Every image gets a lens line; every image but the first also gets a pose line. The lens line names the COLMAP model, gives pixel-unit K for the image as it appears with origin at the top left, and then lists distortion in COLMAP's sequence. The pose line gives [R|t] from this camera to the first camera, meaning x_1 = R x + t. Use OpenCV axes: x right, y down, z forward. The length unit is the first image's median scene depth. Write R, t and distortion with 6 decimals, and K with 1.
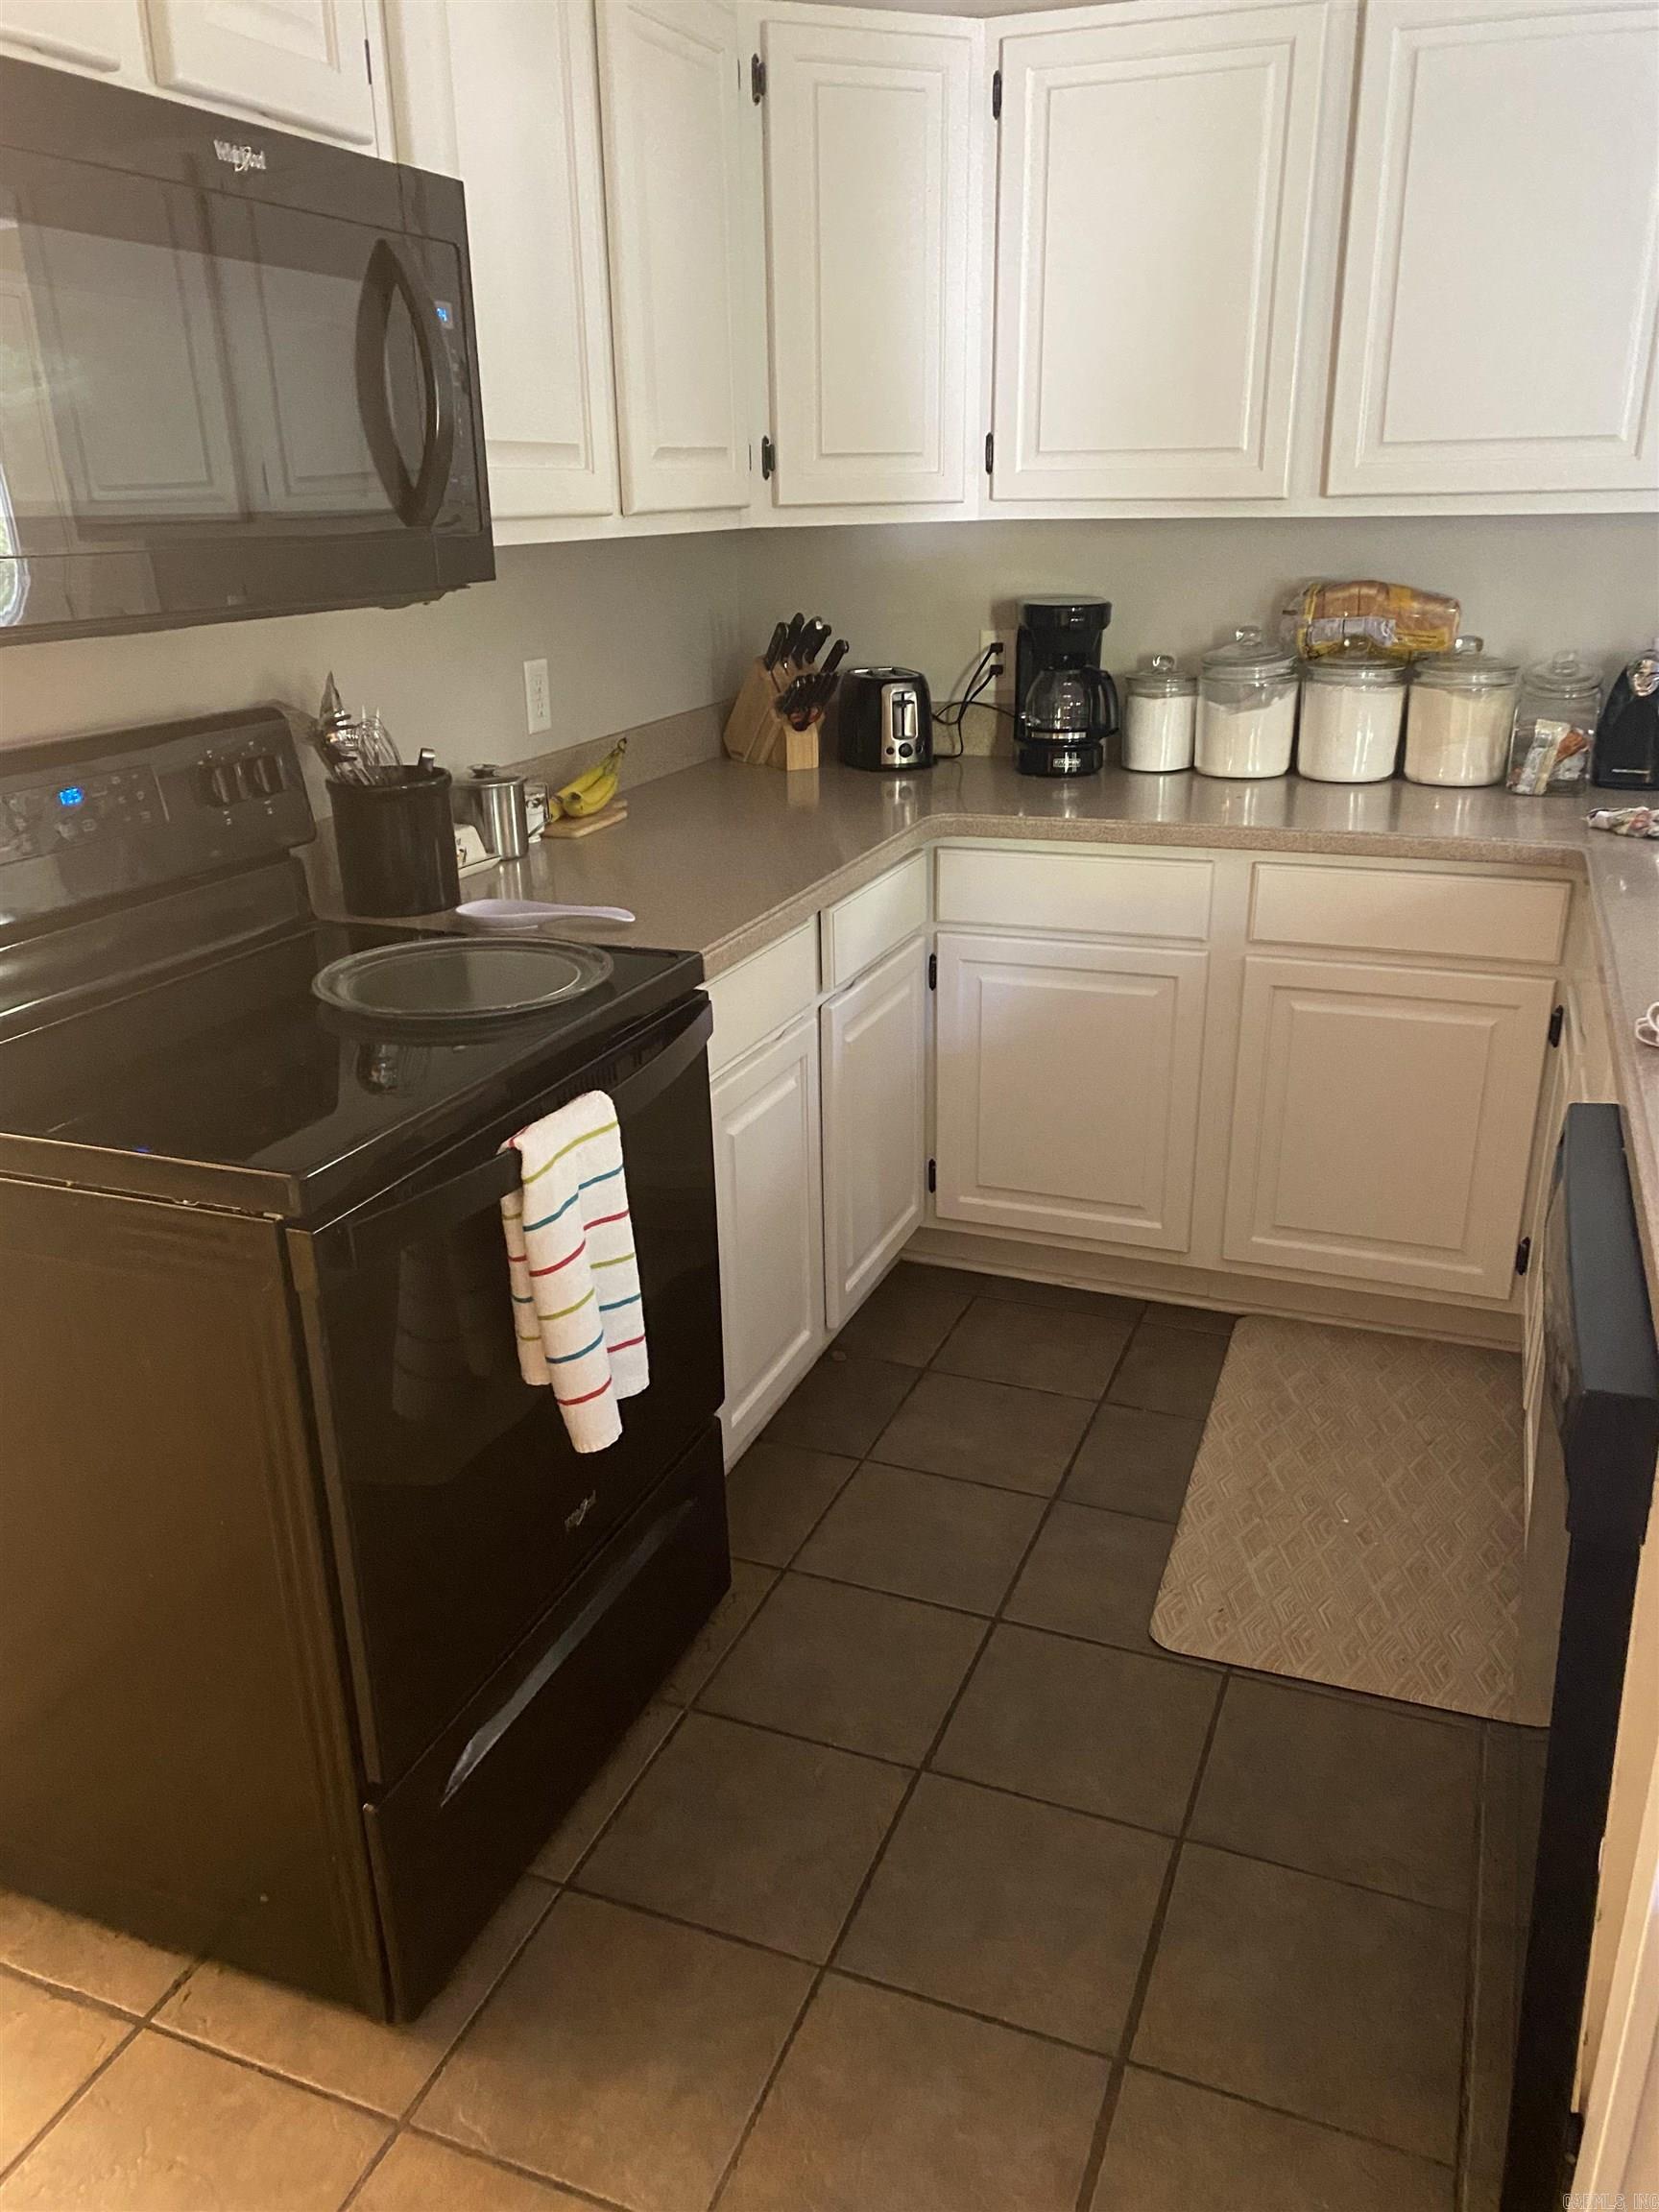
lens RADIAL K [[1674.5, 0, 831.9], [0, 1674.5, 1113.5], [0, 0, 1]] dist [0.046756, -0.061421]
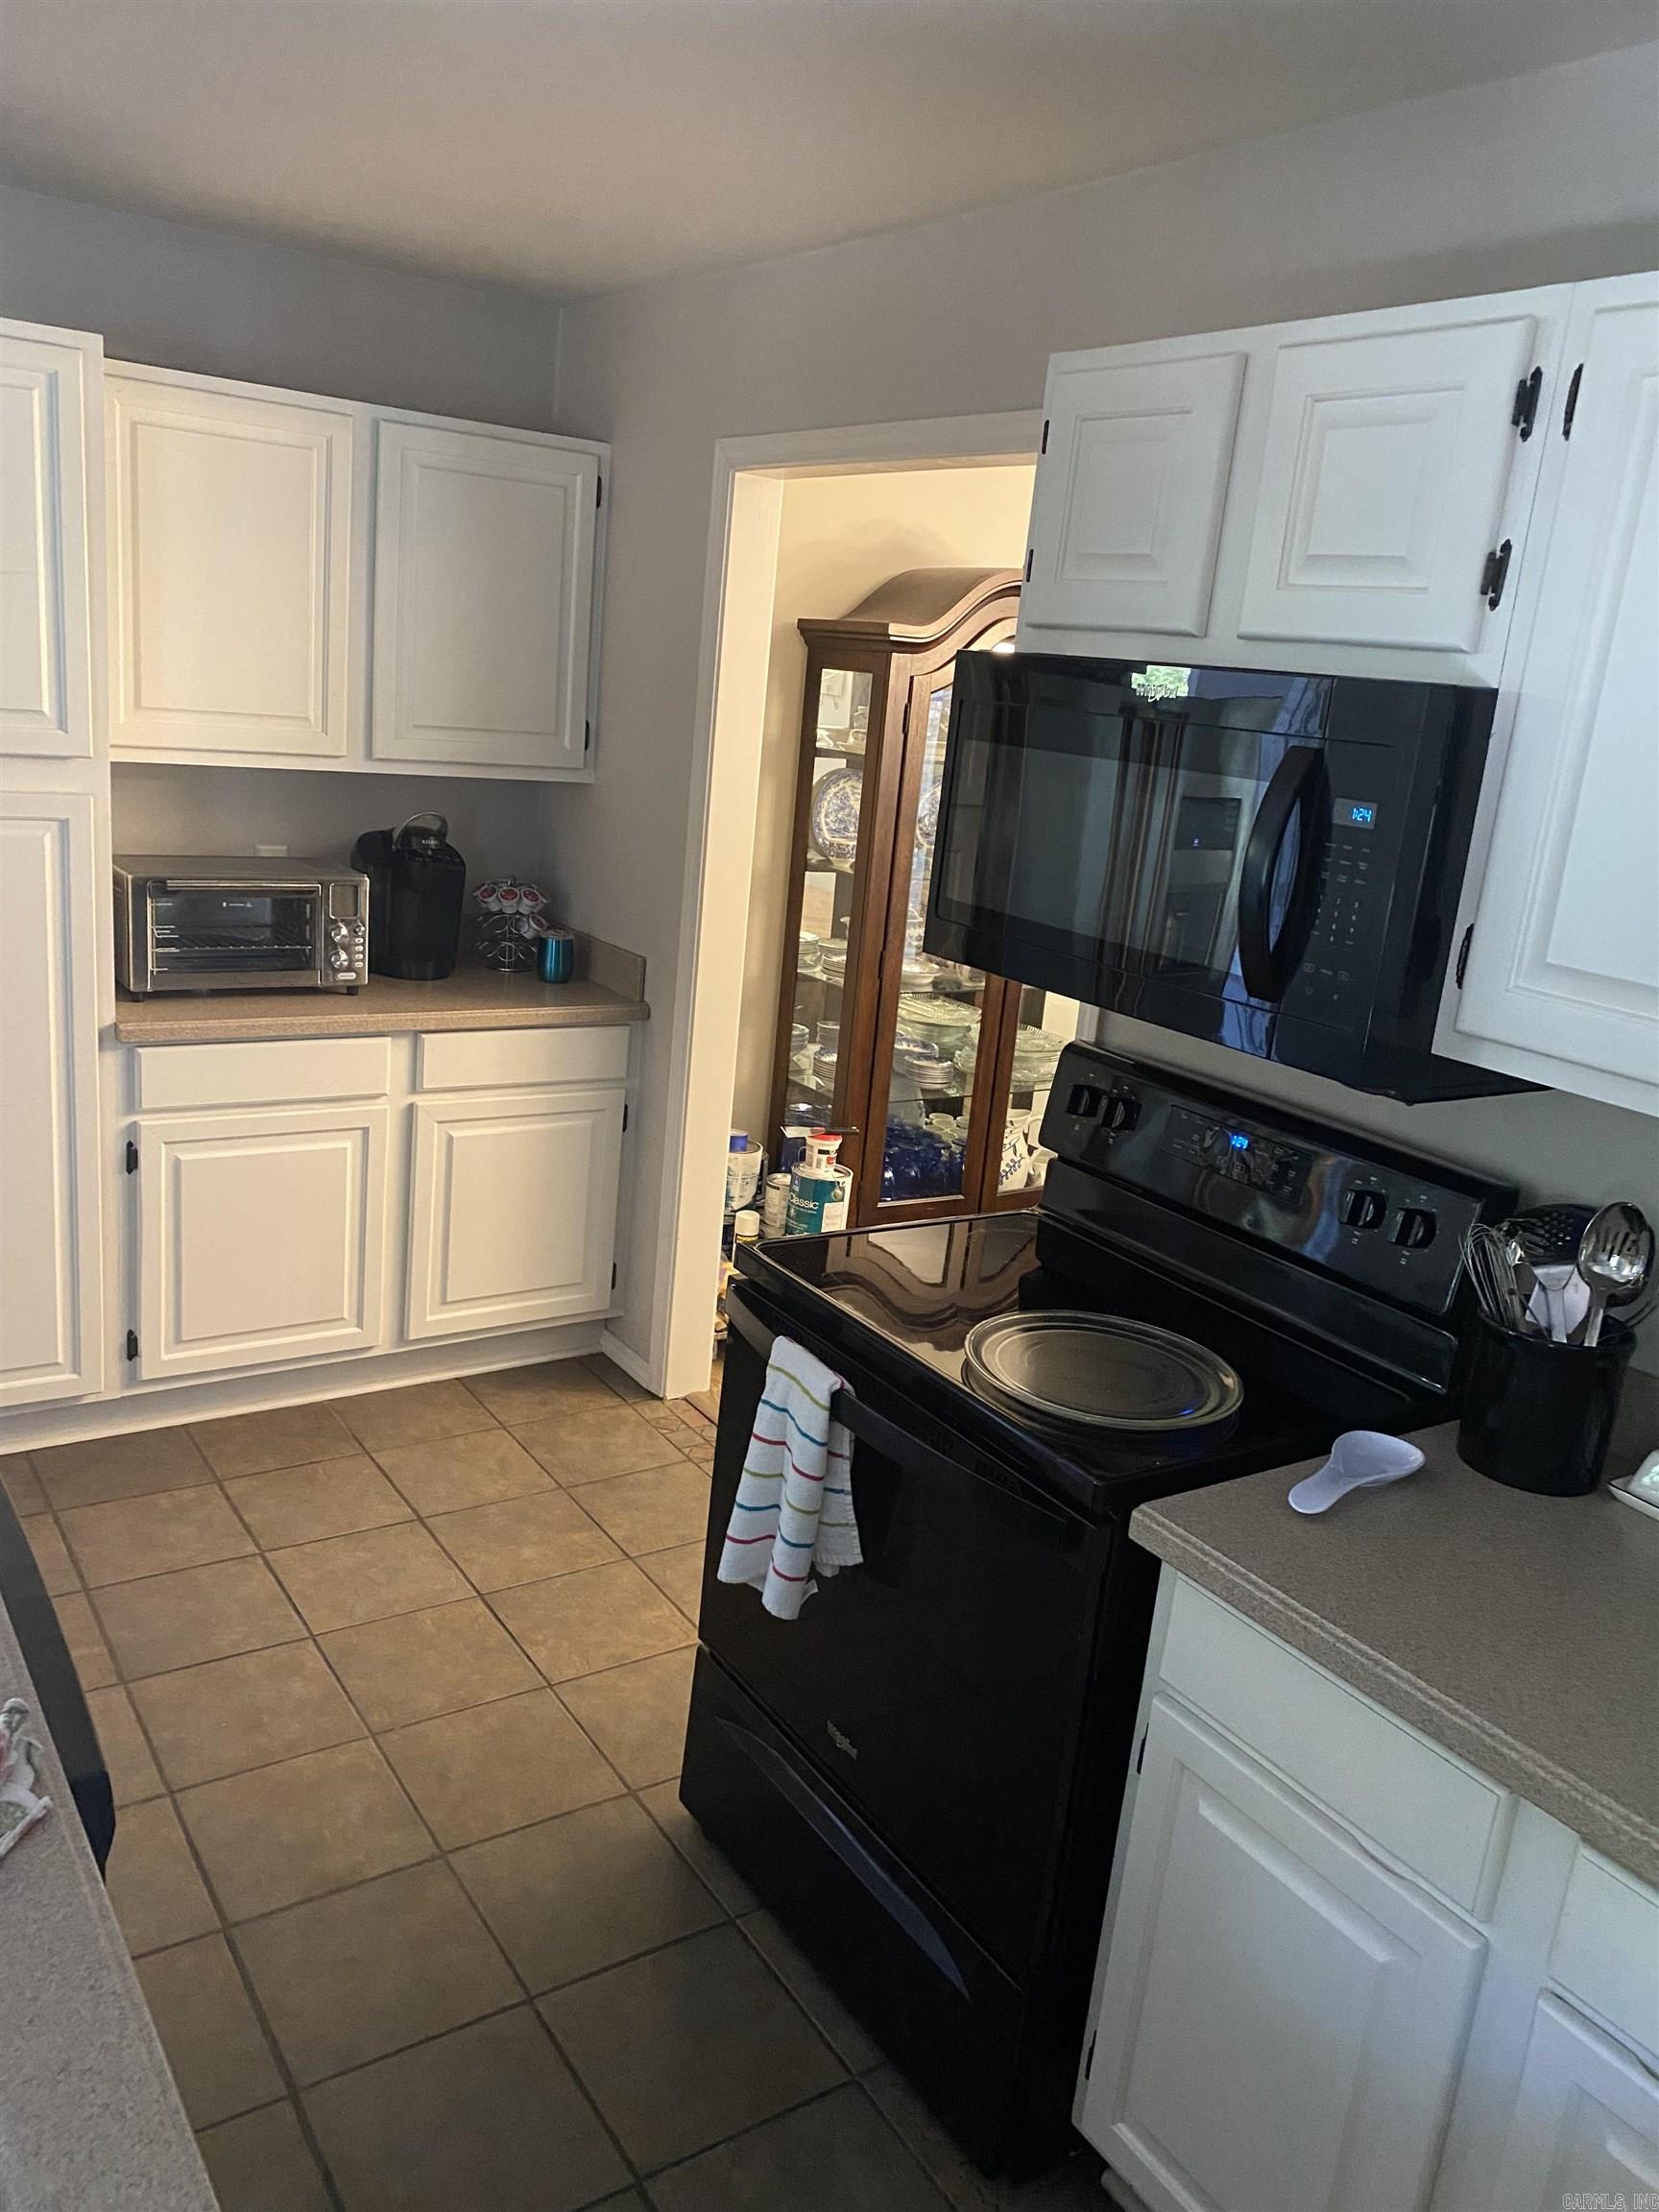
lens RADIAL K [[1674.5, 0, 831.0], [0, 1674.5, 1106.7], [0, 0, 1]] dist [0.046756, -0.061421]
pose [[-0.572296, 0.173437, -0.801497, 0.736541], [-0.361586, 0.823866, 0.436462, -0.652725], [0.736025, 0.539596, -0.408783, 1.273635]]
